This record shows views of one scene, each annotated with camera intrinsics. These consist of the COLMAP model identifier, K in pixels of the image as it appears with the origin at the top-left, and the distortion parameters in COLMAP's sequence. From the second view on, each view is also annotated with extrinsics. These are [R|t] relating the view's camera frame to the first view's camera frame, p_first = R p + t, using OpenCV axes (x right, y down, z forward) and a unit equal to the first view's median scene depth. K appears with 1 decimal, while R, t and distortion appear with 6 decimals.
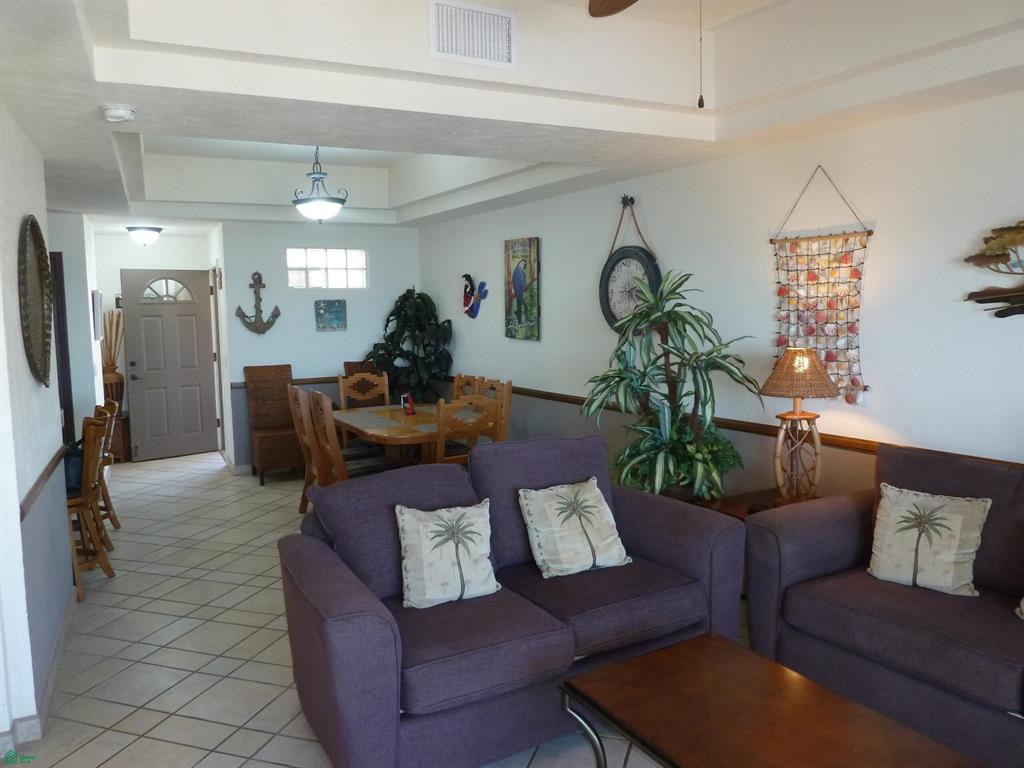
lens RADIAL K [[758.4, 0, 511.1], [0, 758.4, 378.4], [0, 0, 1]] dist [-0.037869, 0.009310]
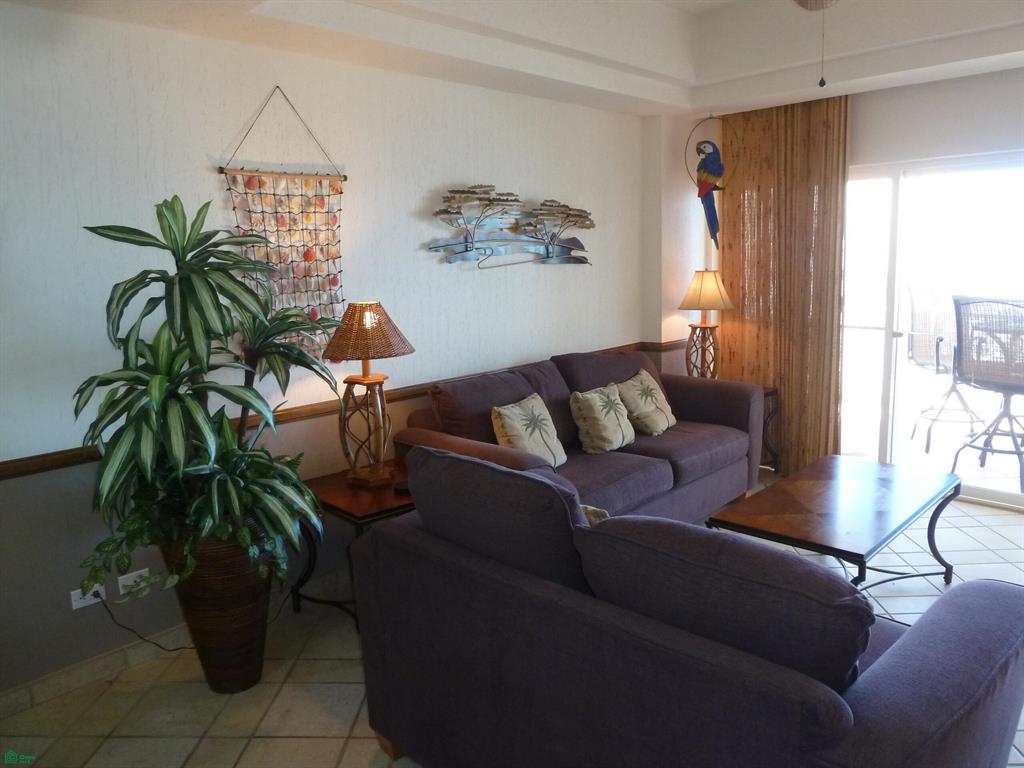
lens RADIAL K [[758.4, 0, 511.3], [0, 758.4, 384.6], [0, 0, 1]] dist [-0.037869, 0.009310]
pose [[-0.261284, -0.130298, 0.956427, -0.294296], [0.133603, 0.976429, 0.169521, -0.041631], [-0.955971, 0.172075, -0.237717, 0.607849]]
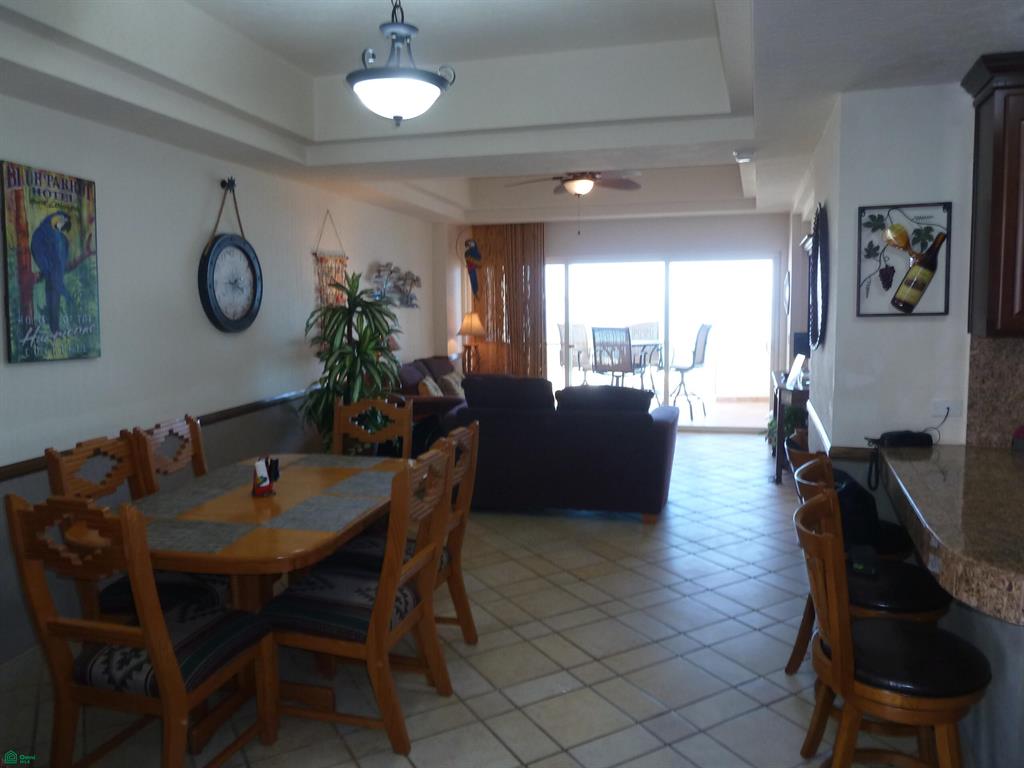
lens RADIAL K [[758.4, 0, 521.1], [0, 758.4, 373.2], [0, 0, 1]] dist [-0.037869, 0.009310]
pose [[-0.735786, -0.033544, 0.676383, -0.578249], [0.096249, 0.983454, 0.153474, -0.092144], [-0.670340, 0.178025, -0.720383, 1.160213]]
